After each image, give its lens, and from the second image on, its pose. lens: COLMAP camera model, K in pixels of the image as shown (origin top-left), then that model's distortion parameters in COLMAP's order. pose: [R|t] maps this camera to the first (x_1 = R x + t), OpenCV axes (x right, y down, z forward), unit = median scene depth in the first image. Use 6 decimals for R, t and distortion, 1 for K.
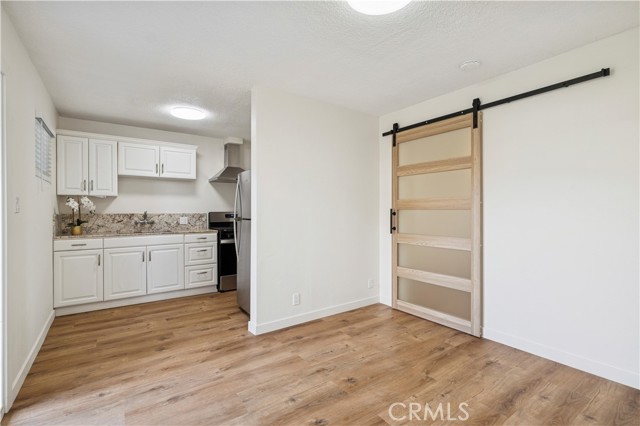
lens RADIAL K [[297.2, 0, 319.5], [0, 297.2, 213.4], [0, 0, 1]] dist [-0.004765, 0.000519]
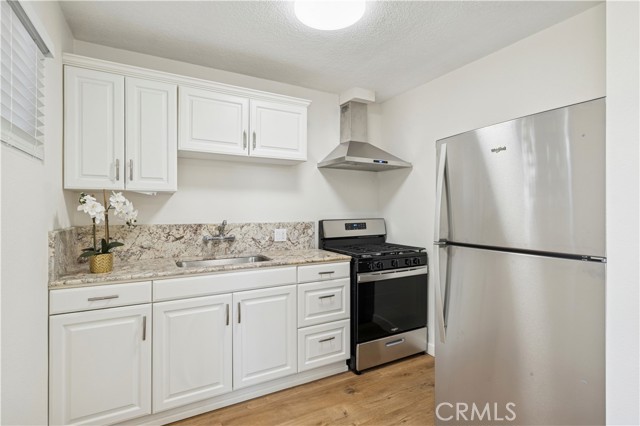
lens RADIAL K [[314.7, 0, 319.8], [0, 314.7, 210.7], [0, 0, 1]] dist [0.000227, -0.000517]
pose [[0.993331, 0.004006, -0.115229, -0.358636], [-0.004576, 0.999979, -0.004689, -0.022848], [0.115208, 0.005185, 0.993328, 0.469075]]
